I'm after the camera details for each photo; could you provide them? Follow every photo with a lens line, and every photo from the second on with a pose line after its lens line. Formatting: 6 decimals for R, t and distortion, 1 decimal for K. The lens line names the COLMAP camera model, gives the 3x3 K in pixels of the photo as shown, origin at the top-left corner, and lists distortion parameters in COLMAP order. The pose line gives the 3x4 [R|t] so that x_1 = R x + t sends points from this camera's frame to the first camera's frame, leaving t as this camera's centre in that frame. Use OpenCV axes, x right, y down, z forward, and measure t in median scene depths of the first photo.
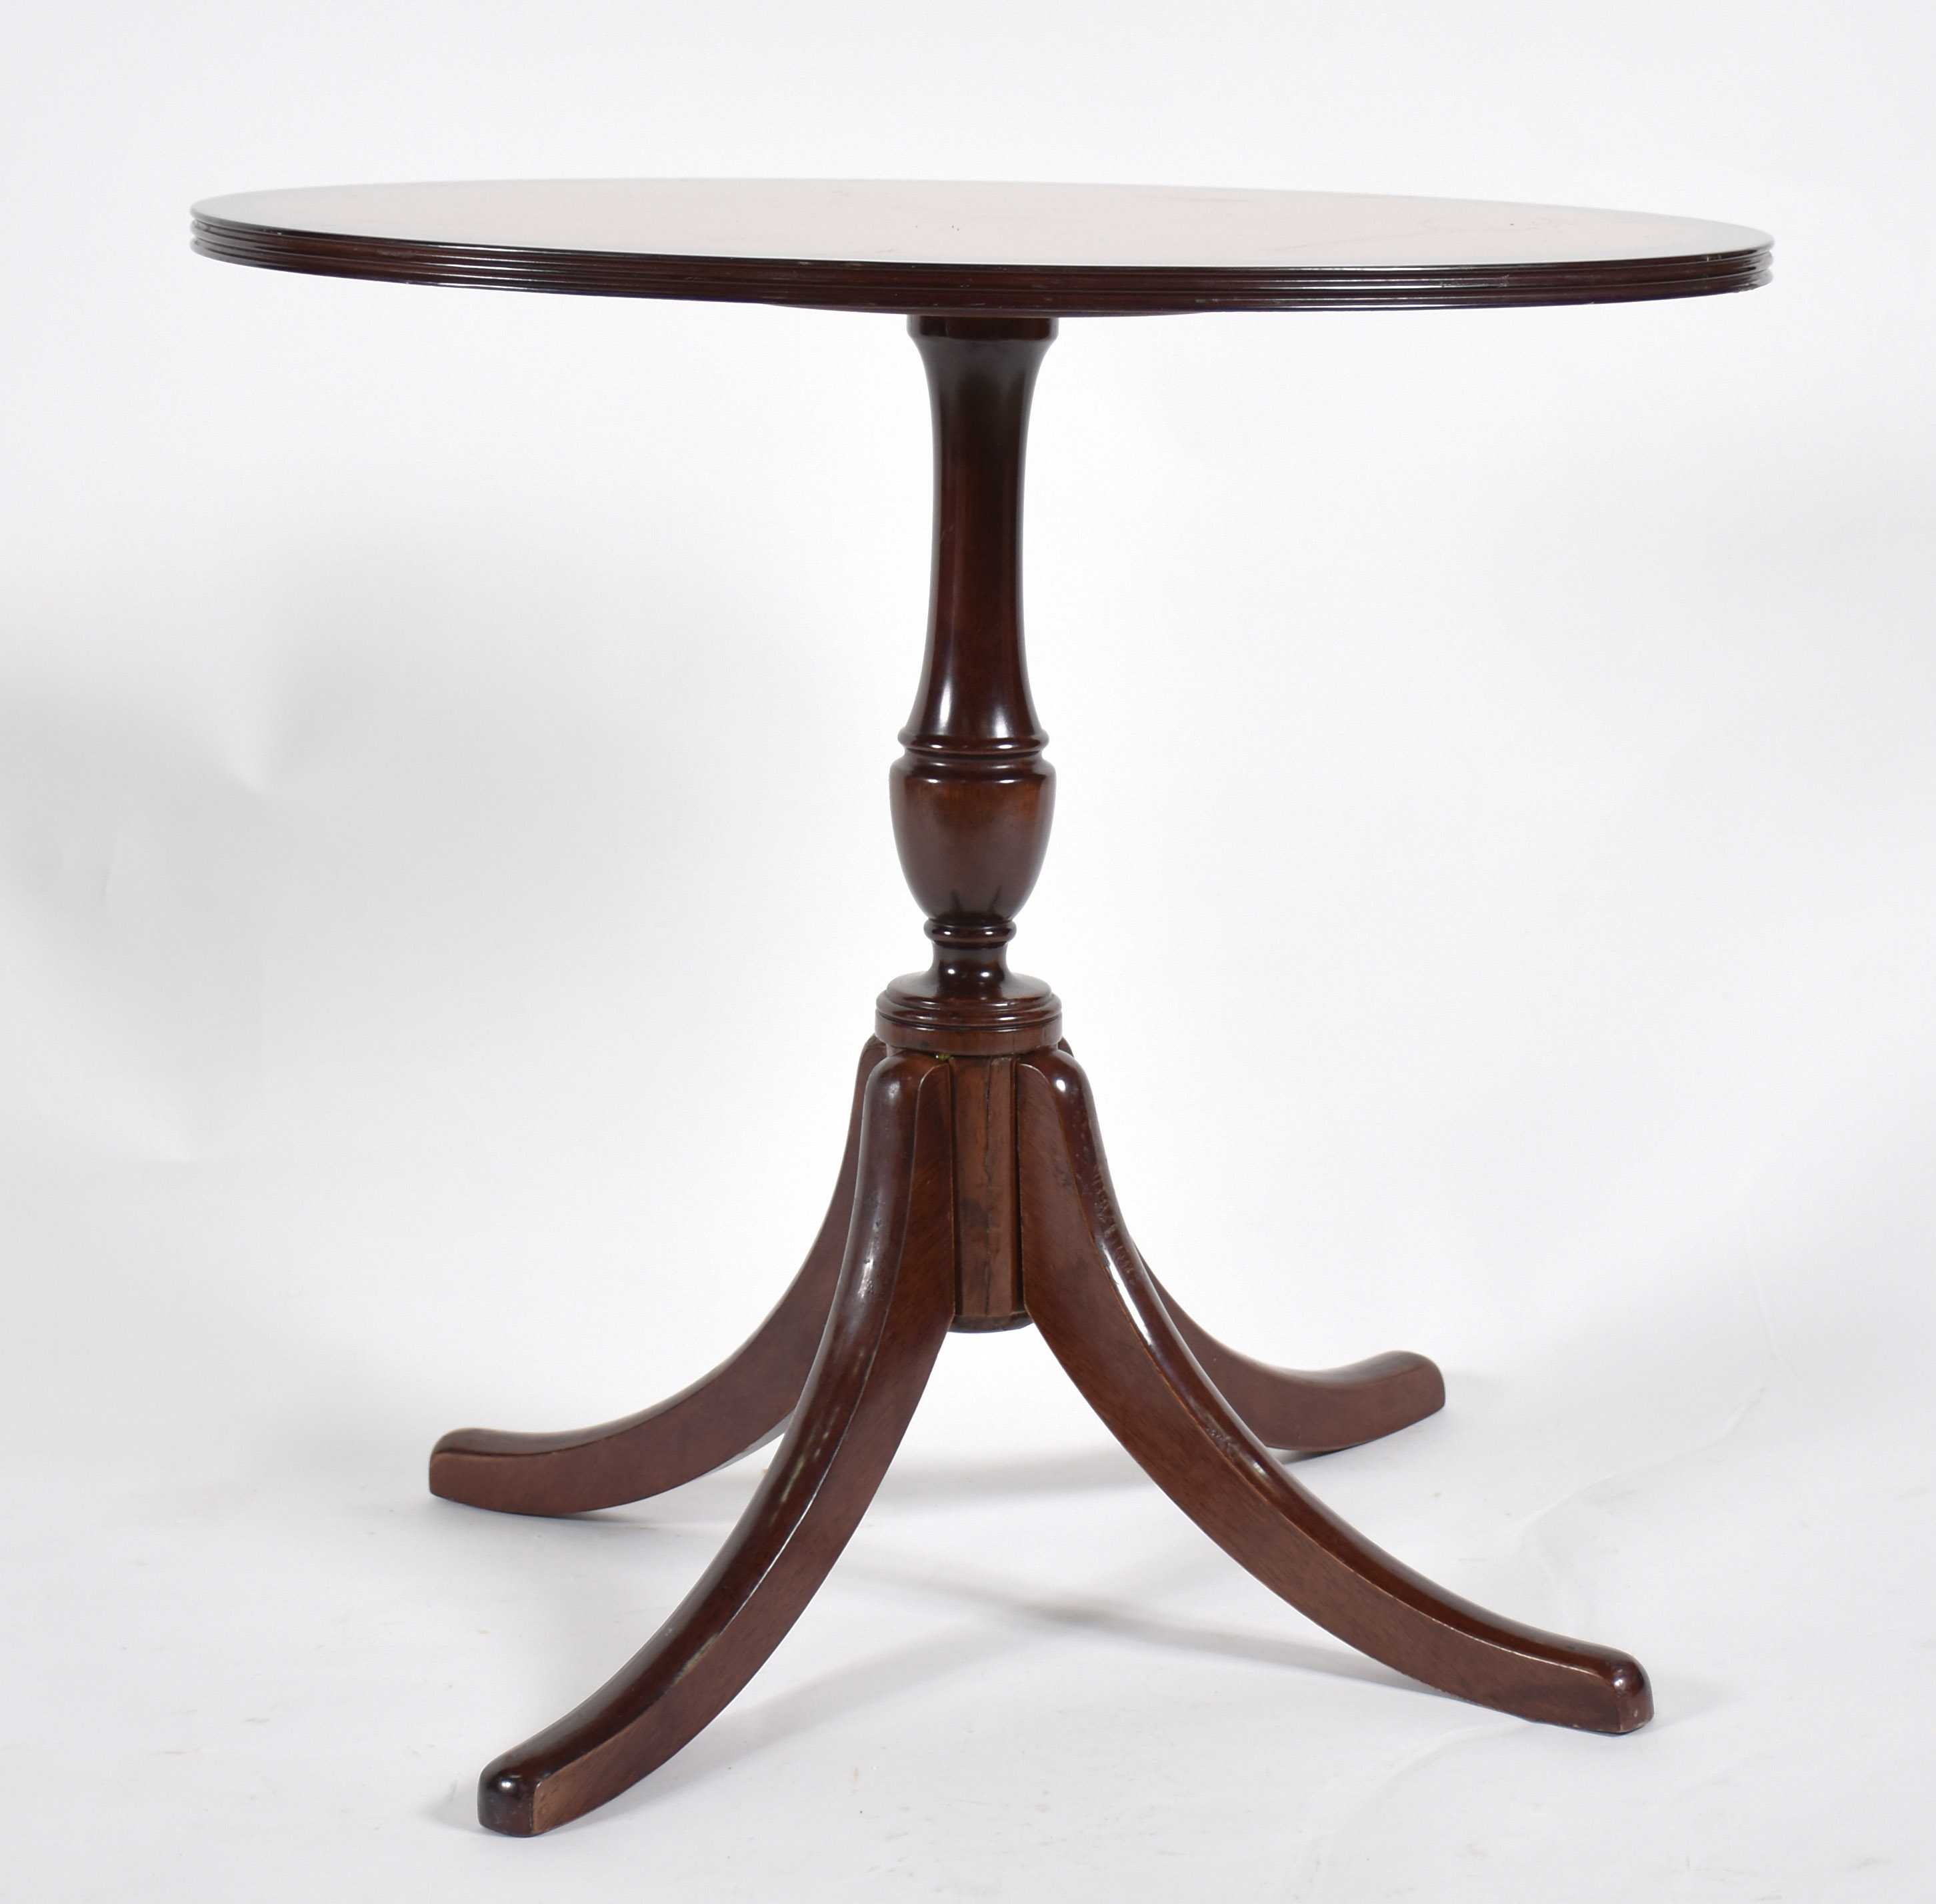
lens RADIAL K [[3700.0, 0, 984.1], [0, 3700.0, 982.1], [0, 0, 1]] dist [0.102440, 0.000000]
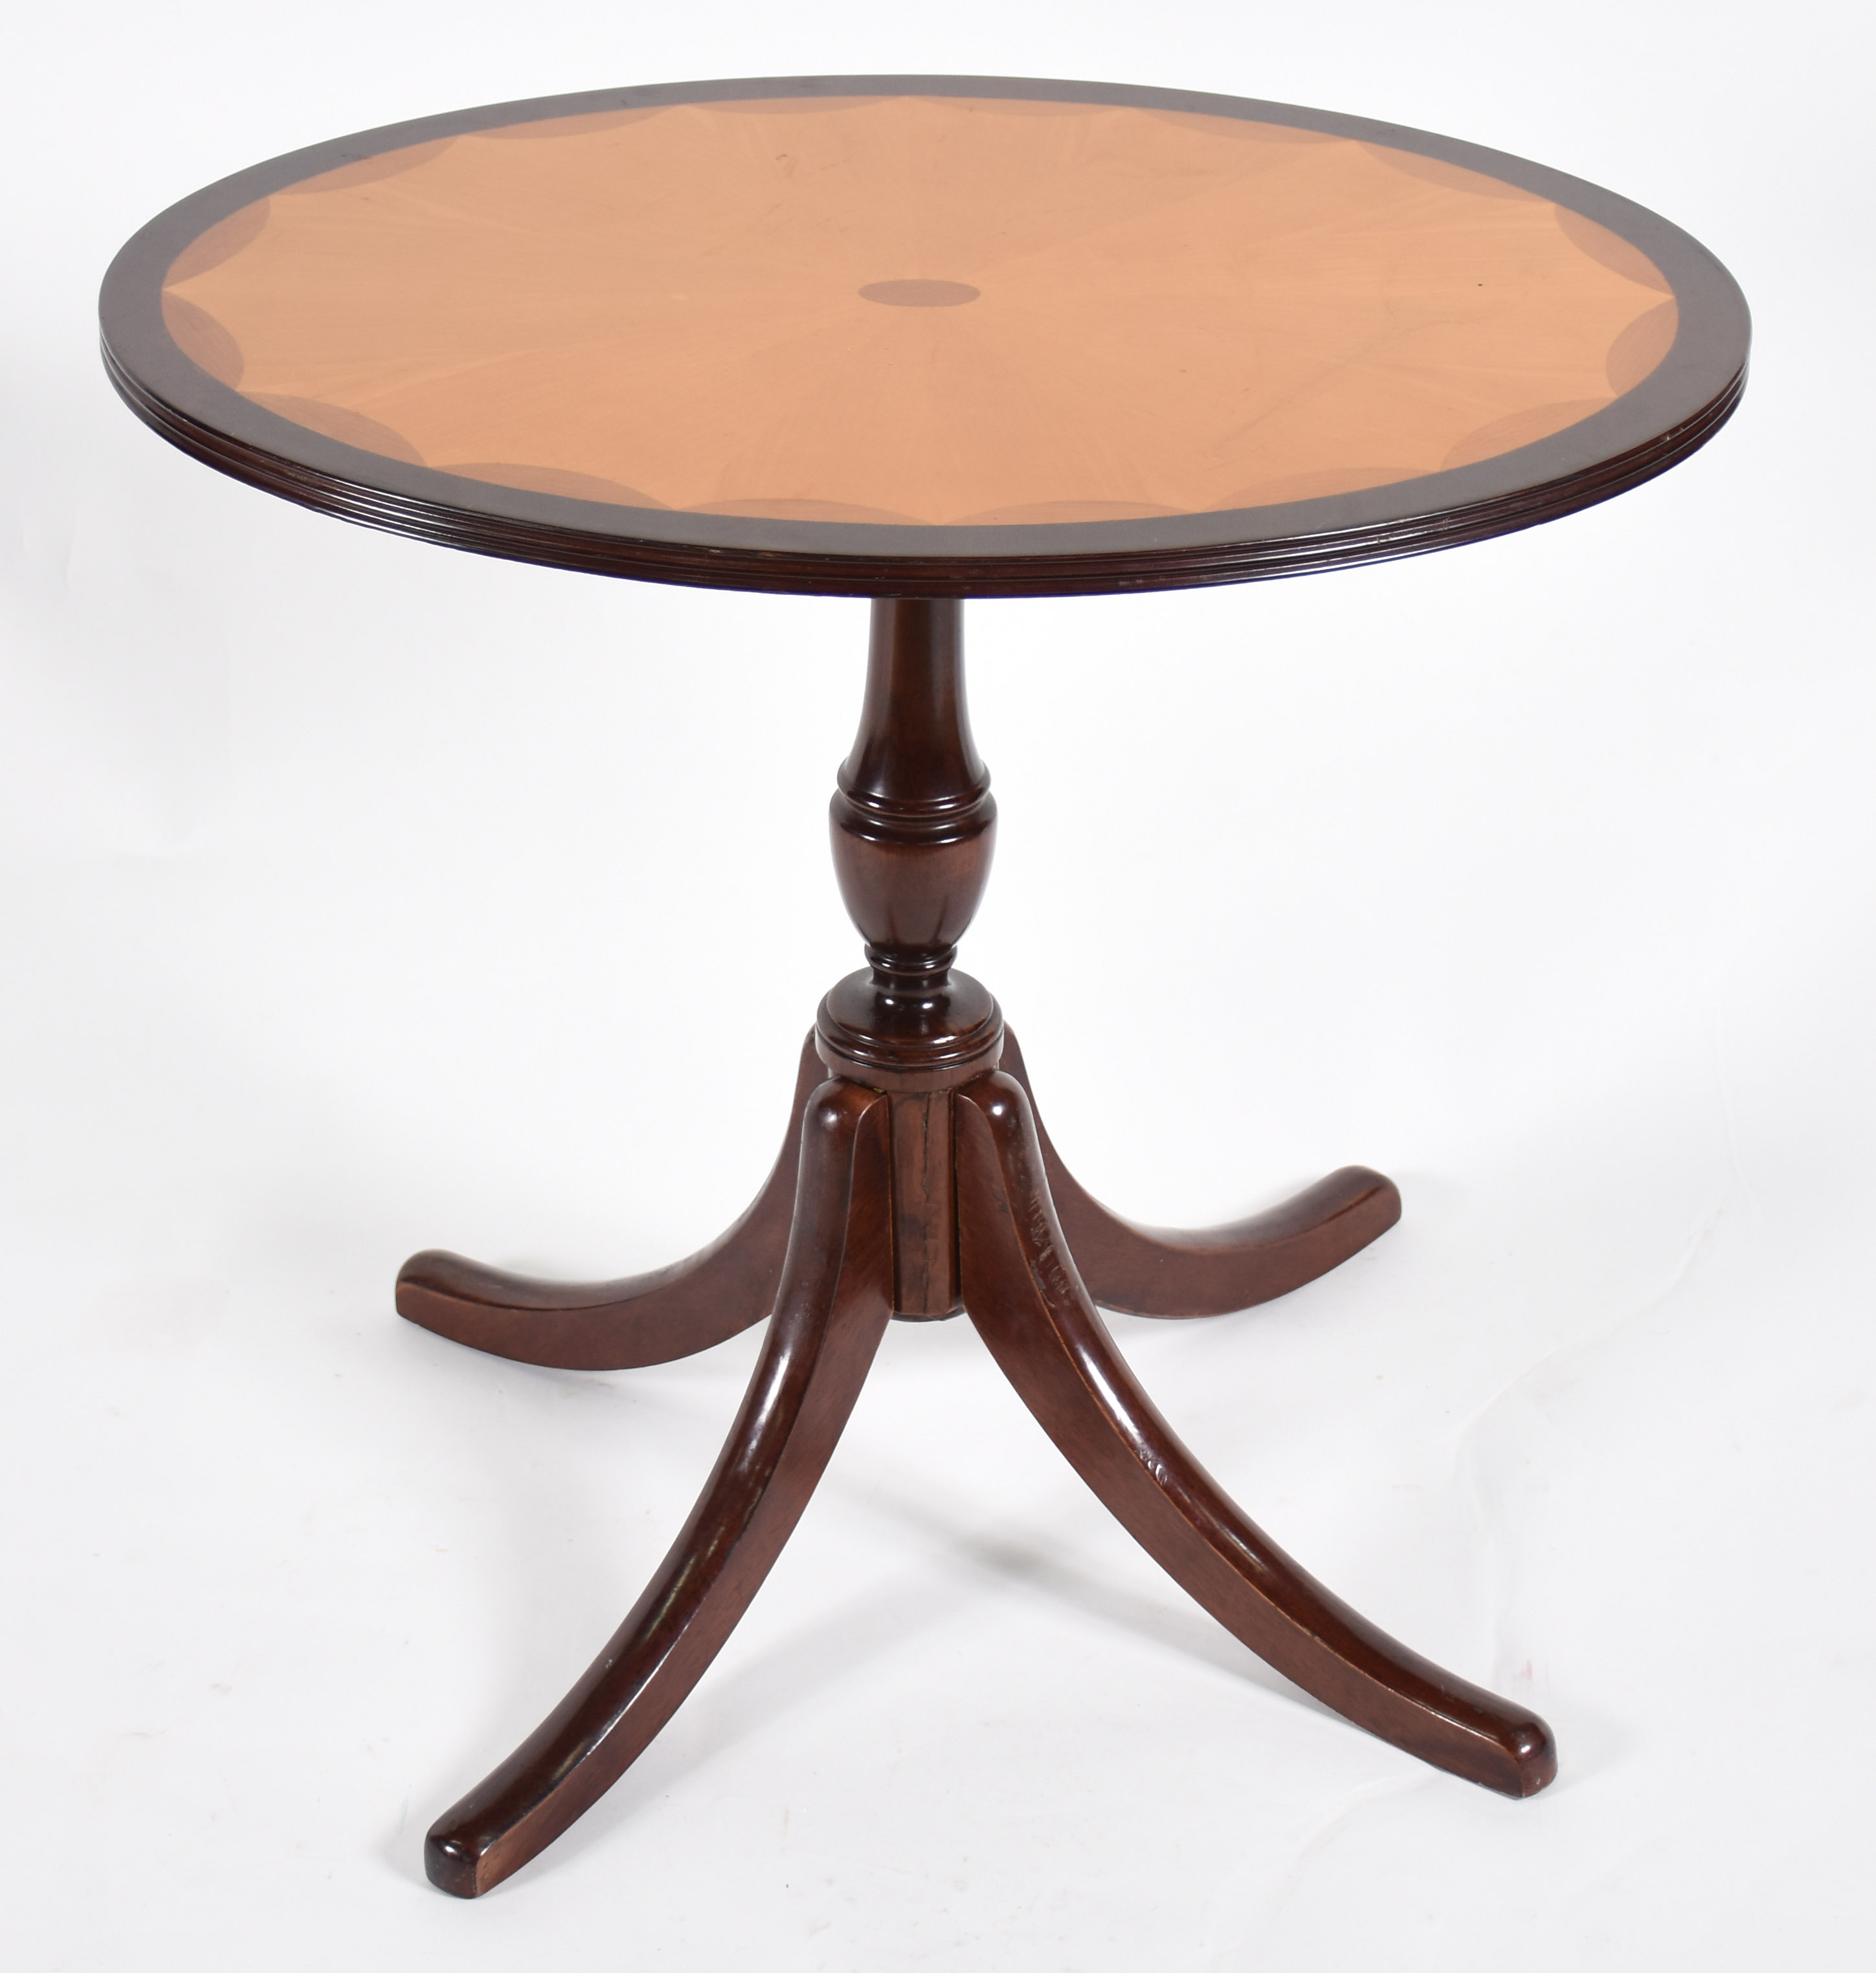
lens RADIAL K [[3791.2, 0, 899.8], [0, 3791.2, 937.3], [0, 0, 1]] dist [0.119515, 0.000000]
pose [[0.999445, 0.014457, -0.030015, 0.024081], [-0.007665, 0.976554, 0.215137, -0.239761], [0.032421, -0.214788, 0.976123, 0.006738]]
